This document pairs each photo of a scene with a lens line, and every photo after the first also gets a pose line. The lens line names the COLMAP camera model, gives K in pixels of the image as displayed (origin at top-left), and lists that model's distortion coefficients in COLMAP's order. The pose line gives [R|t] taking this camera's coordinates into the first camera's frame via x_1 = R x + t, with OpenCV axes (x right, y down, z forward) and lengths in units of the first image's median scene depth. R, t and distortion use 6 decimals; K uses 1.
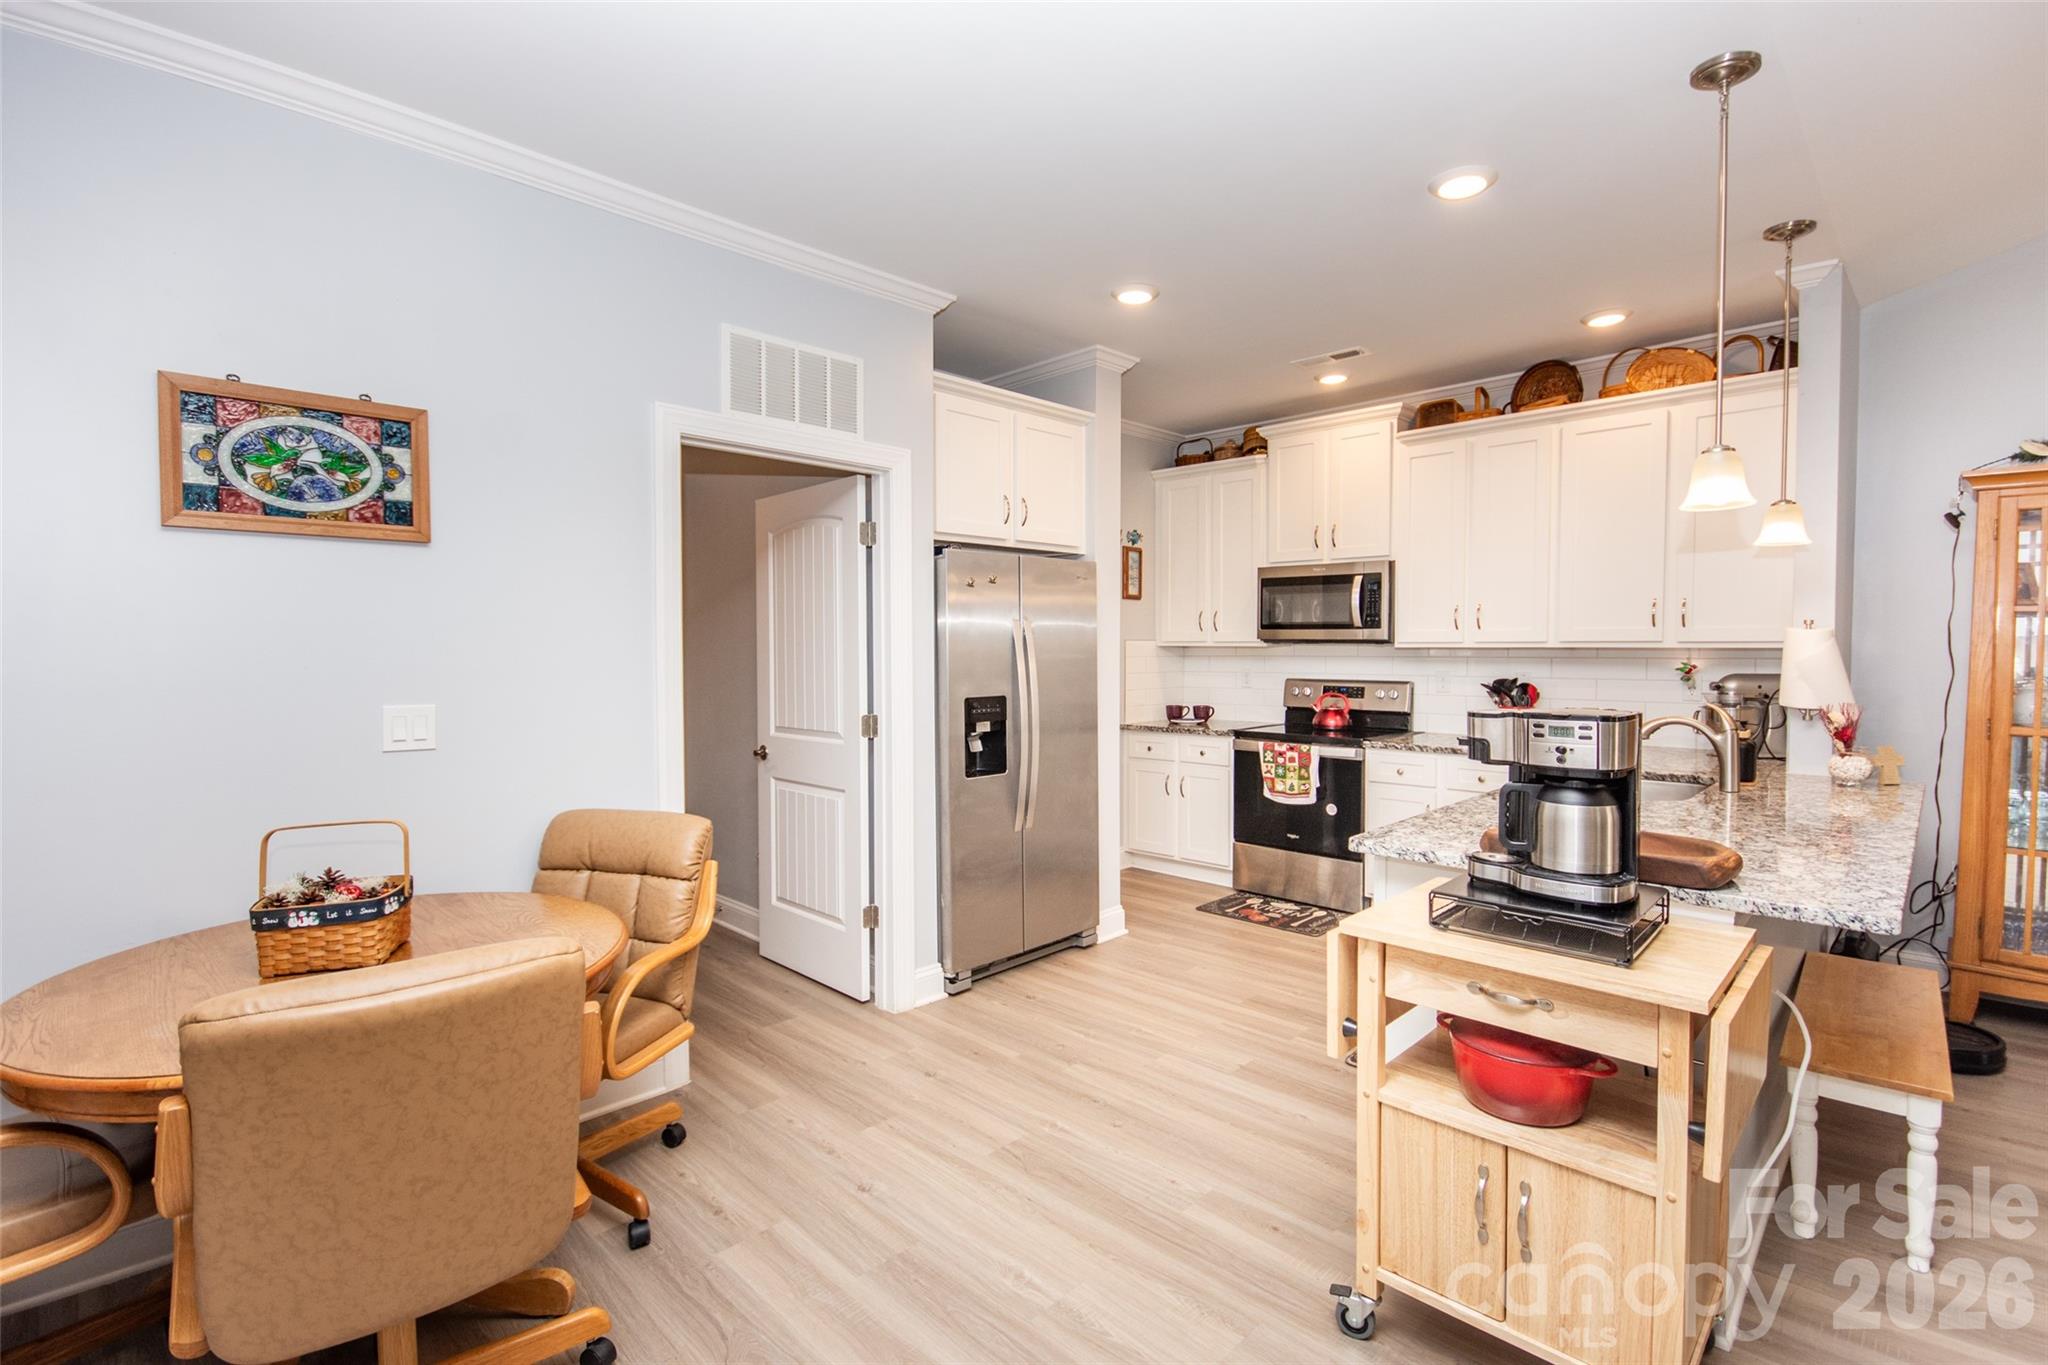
lens RADIAL K [[925.9, 0, 1057.2], [0, 925.9, 673.7], [0, 0, 1]] dist [-0.007366, -0.003521]
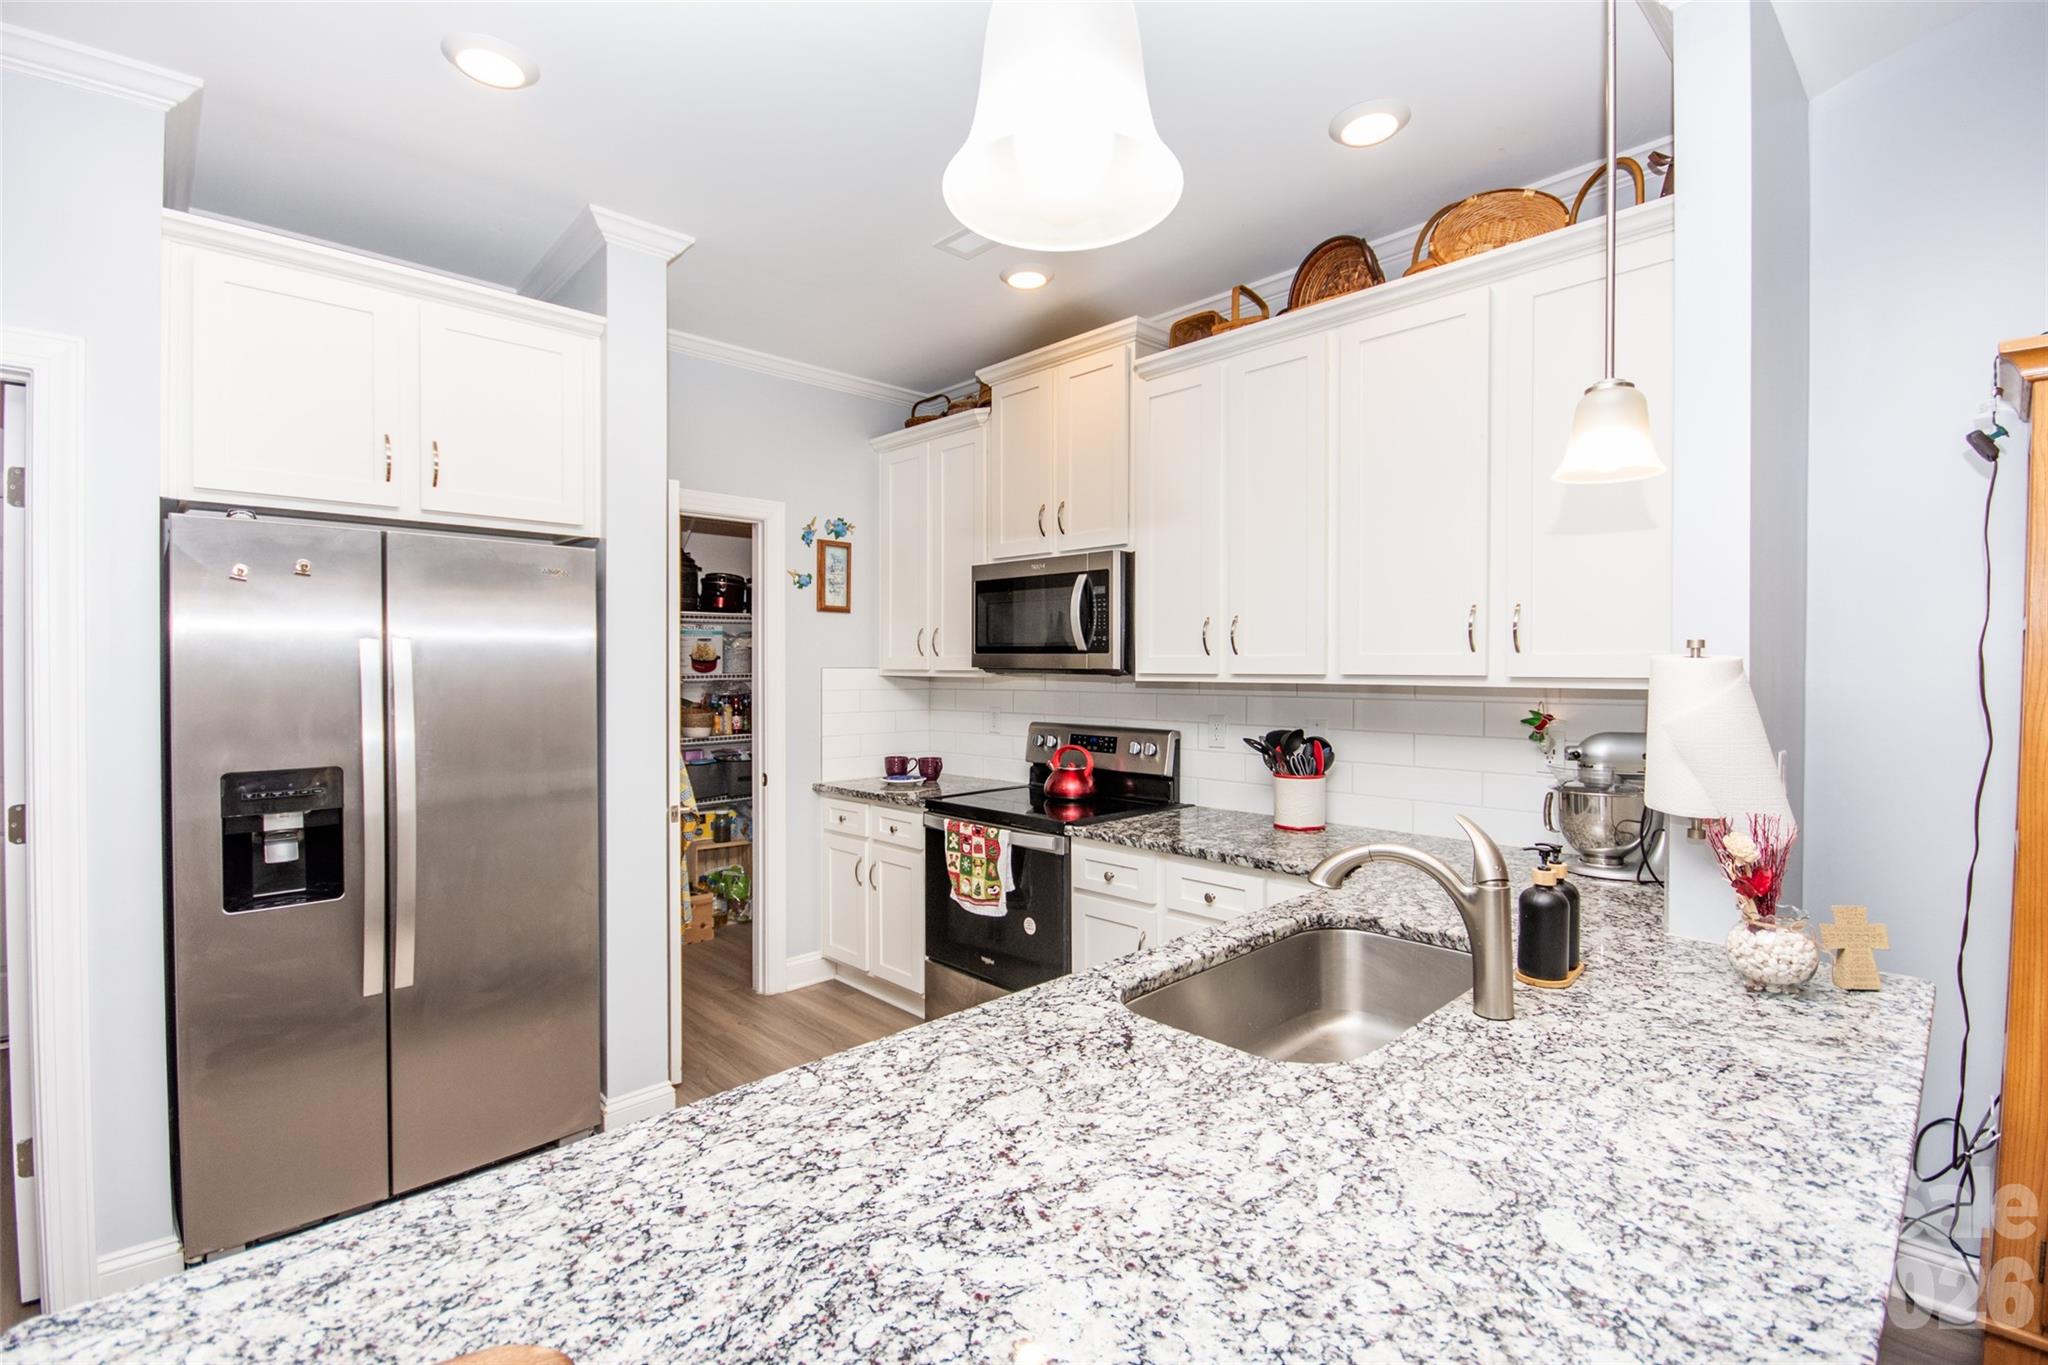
lens RADIAL K [[925.9, 0, 1043.8], [0, 925.9, 677.1], [0, 0, 1]] dist [-0.007366, -0.003521]
pose [[0.999834, 0.002607, -0.018010, 0.415086], [-0.002986, 0.999774, -0.021035, -0.022738], [0.017951, 0.021085, 0.999617, 0.433471]]
